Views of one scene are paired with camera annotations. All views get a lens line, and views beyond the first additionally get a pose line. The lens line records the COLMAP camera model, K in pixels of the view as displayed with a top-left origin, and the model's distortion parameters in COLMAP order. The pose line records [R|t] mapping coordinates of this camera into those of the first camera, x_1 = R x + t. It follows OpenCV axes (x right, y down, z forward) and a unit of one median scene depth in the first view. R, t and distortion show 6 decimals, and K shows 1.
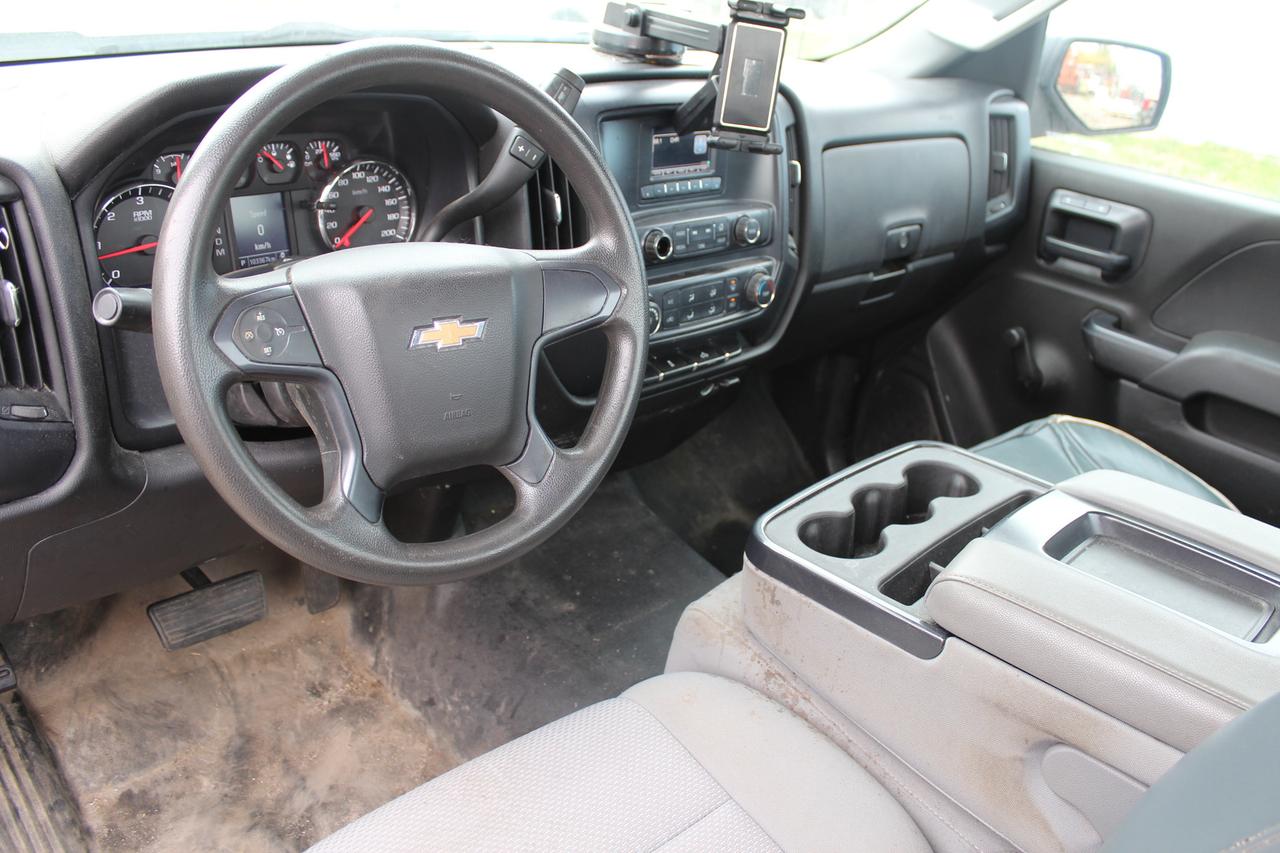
lens RADIAL K [[1050.4, 0, 640.0], [0, 1050.4, 426.5], [0, 0, 1]] dist [-0.167732, 0.144199]
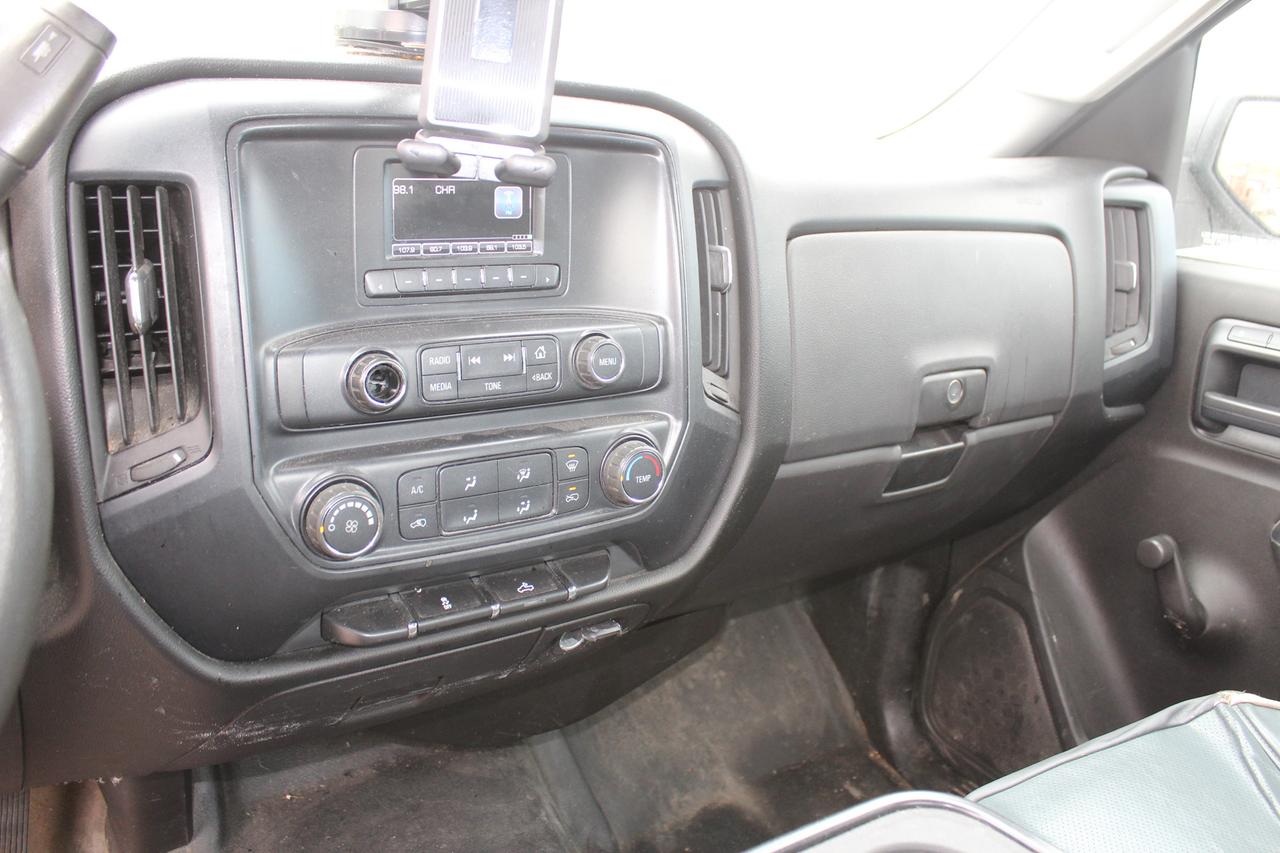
lens RADIAL K [[1050.4, 0, 640.0], [0, 1050.4, 426.5], [0, 0, 1]] dist [-0.167732, 0.144199]
pose [[0.987839, 0.022637, -0.153826, 0.158673], [-0.047323, 0.986180, -0.158774, -0.053035], [0.148105, 0.164122, 0.975258, 0.366893]]
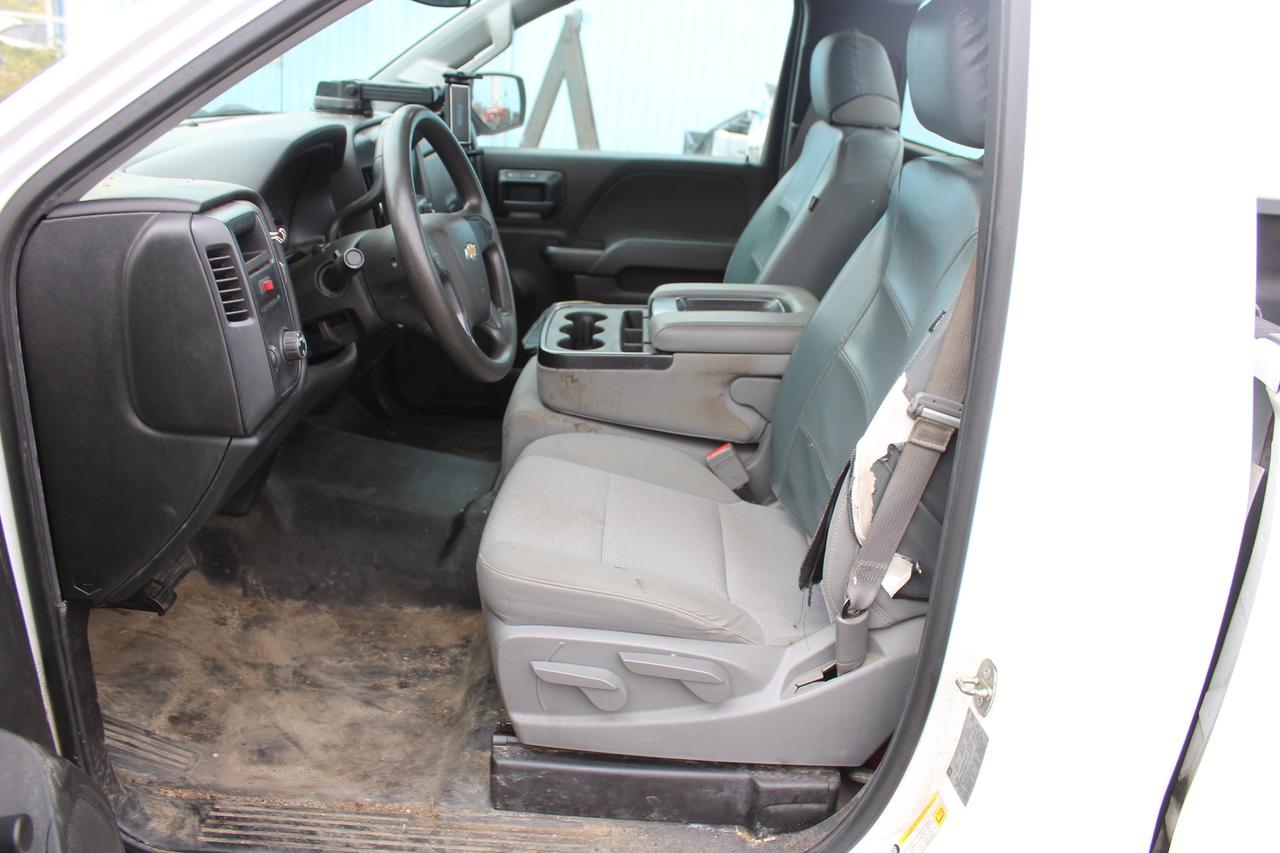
lens RADIAL K [[1050.4, 0, 640.0], [0, 1050.4, 426.5], [0, 0, 1]] dist [-0.167732, 0.144199]
pose [[0.706196, -0.294001, 0.644089, -0.593642], [0.315370, 0.945098, 0.085620, 0.070412], [-0.633900, 0.142661, 0.760144, -0.286474]]
